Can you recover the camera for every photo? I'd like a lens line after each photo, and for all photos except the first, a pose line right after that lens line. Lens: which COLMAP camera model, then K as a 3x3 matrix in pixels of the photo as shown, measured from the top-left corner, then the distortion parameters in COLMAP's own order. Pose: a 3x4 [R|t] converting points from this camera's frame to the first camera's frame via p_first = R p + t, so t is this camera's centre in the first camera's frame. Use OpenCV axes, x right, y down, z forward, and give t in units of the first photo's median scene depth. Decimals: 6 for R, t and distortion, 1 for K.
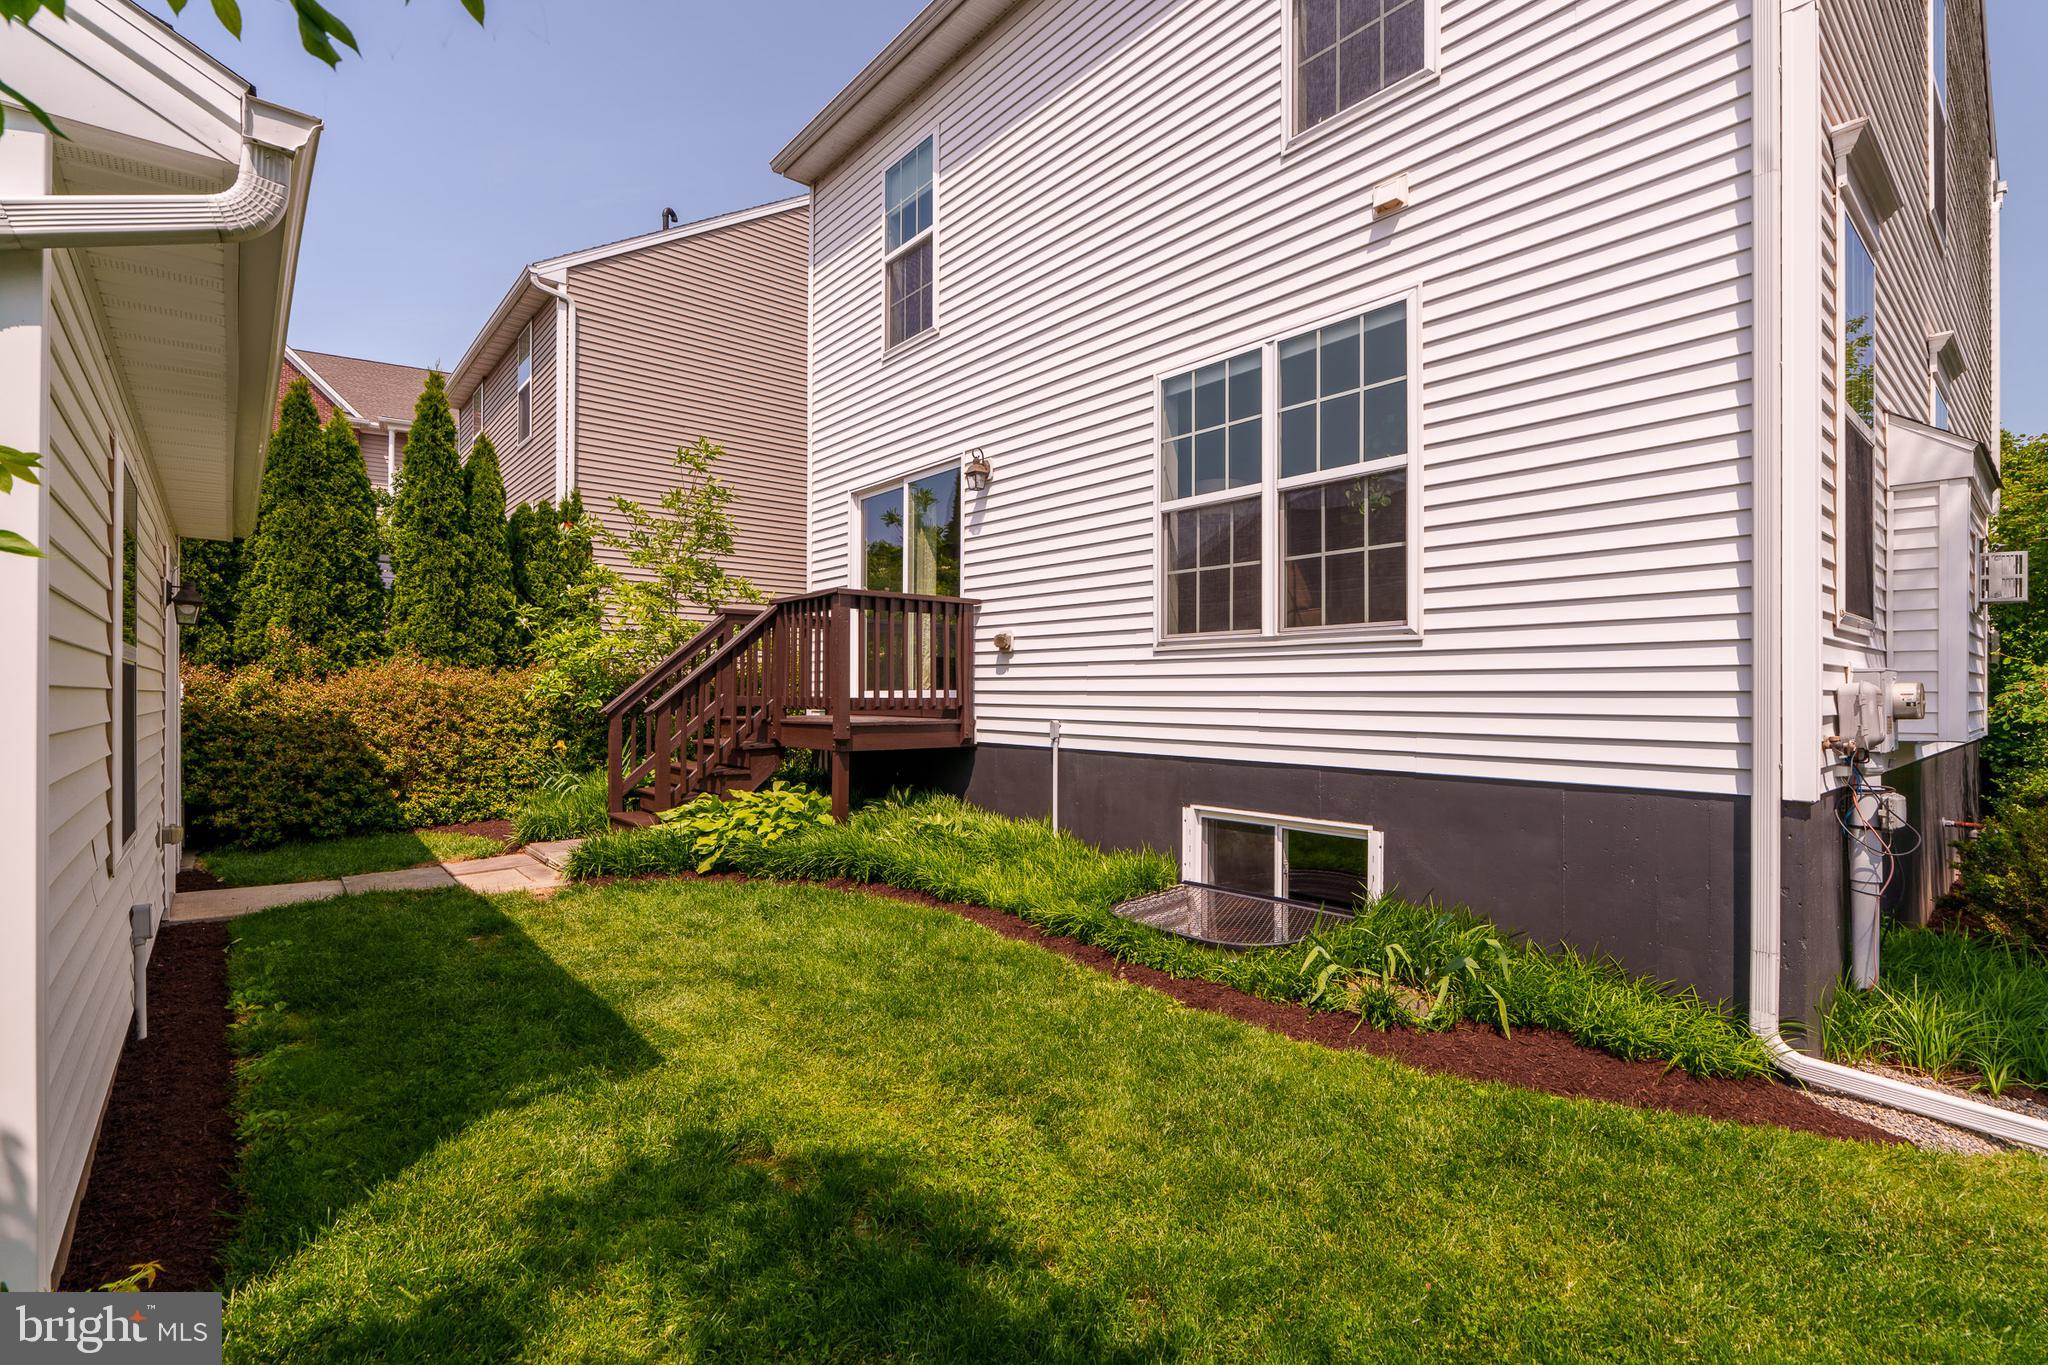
lens RADIAL K [[928.1, 0, 1019.9], [0, 928.1, 692.3], [0, 0, 1]] dist [-0.003613, 0.000644]
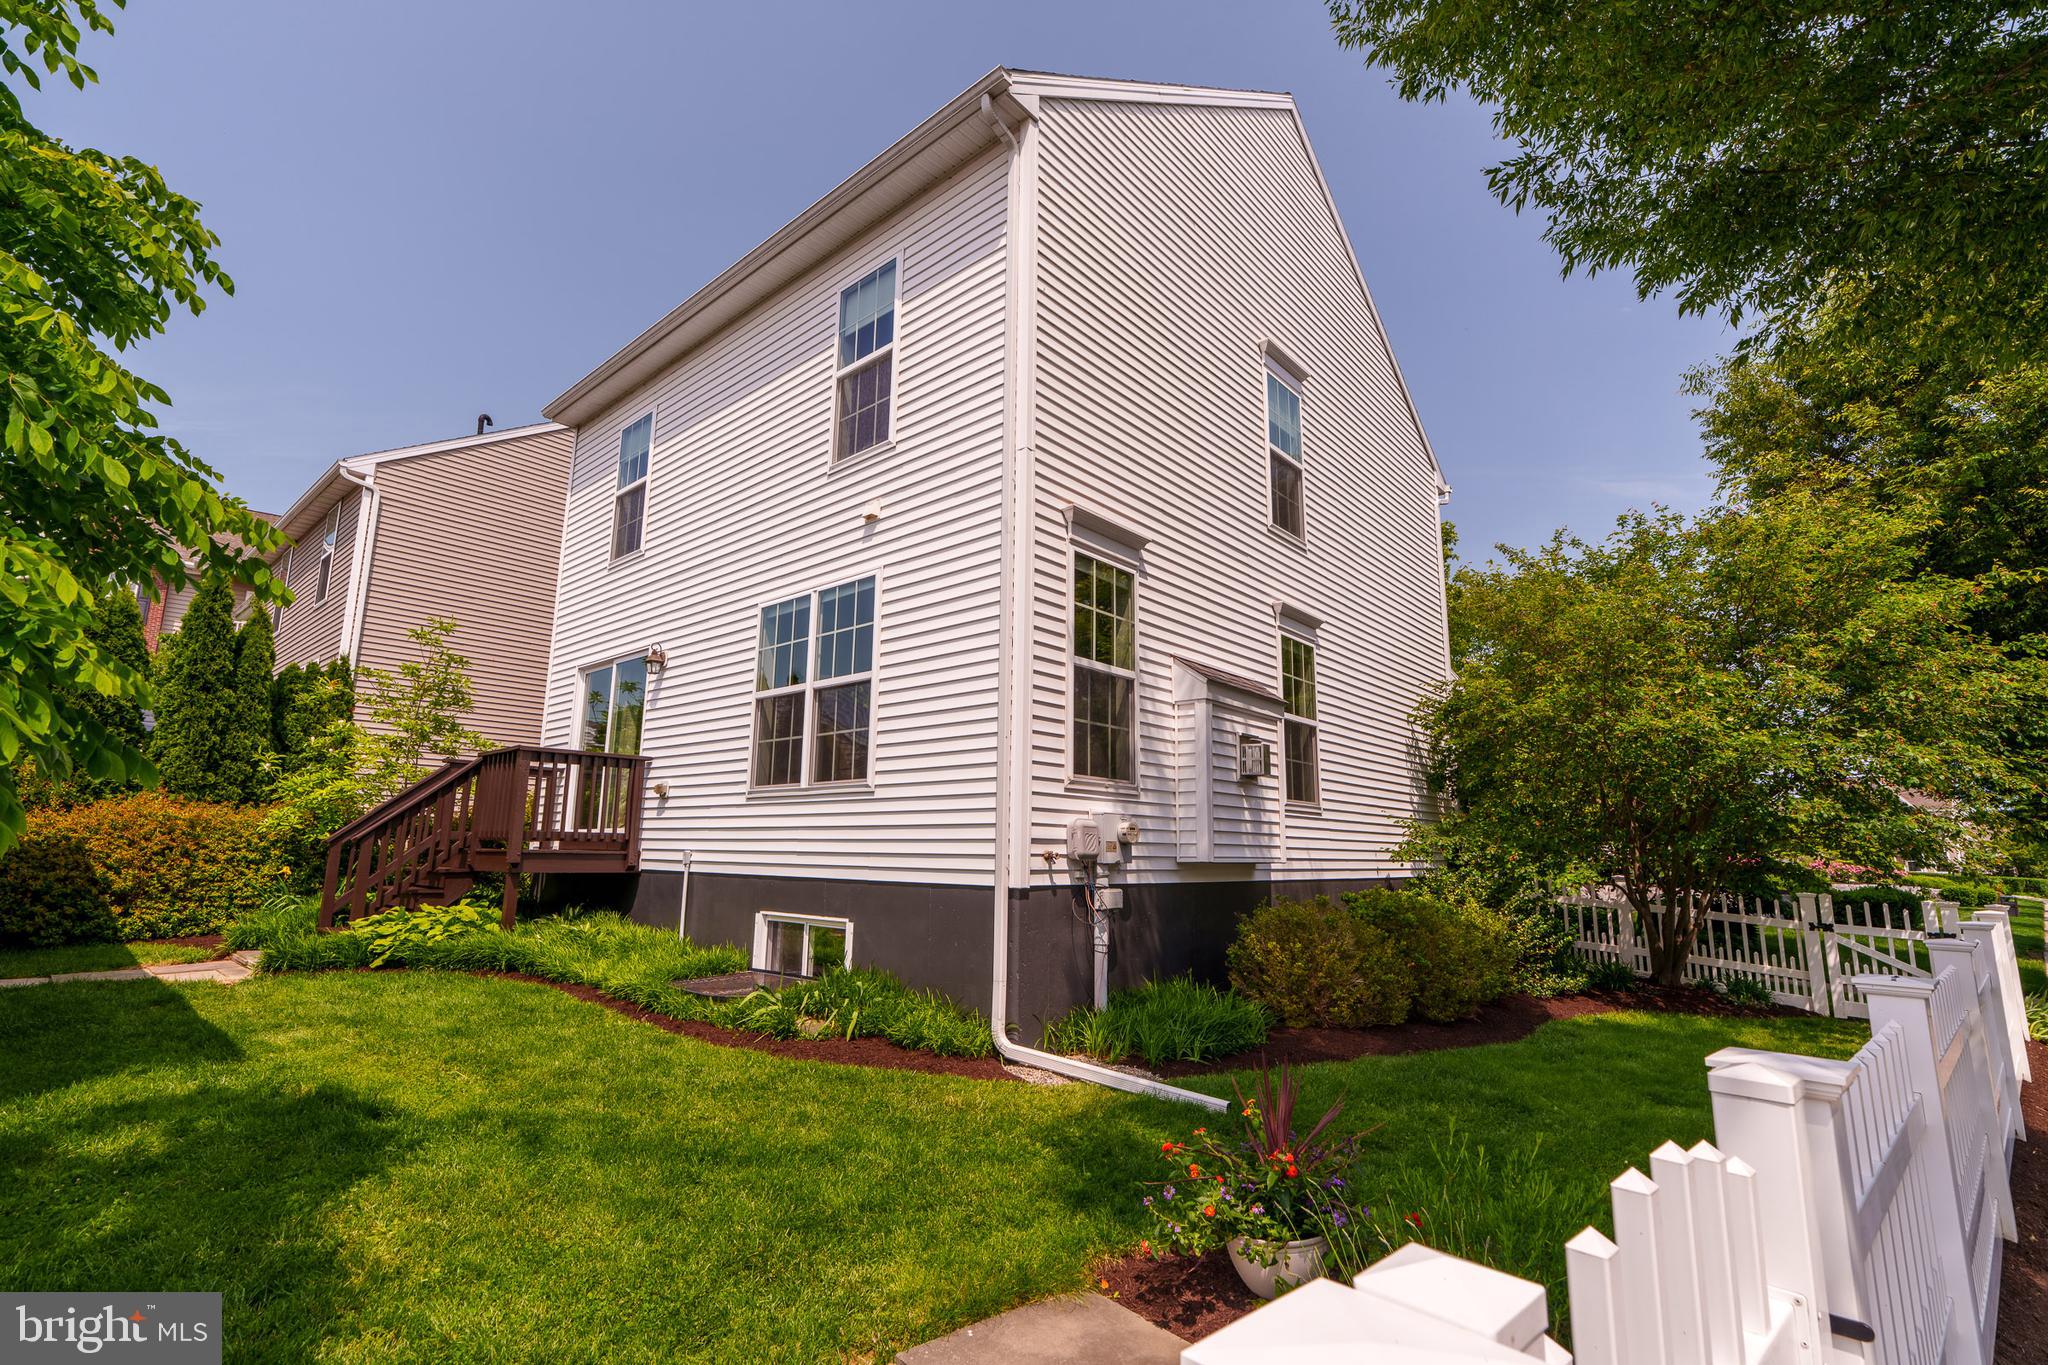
lens RADIAL K [[928.1, 0, 1019.9], [0, 928.1, 692.3], [0, 0, 1]] dist [-0.003613, 0.000644]
pose [[0.990345, 0.036664, 0.133686, 0.290211], [-0.013291, 0.985059, -0.171704, 0.026365], [-0.137984, 0.168269, 0.976036, -0.346730]]
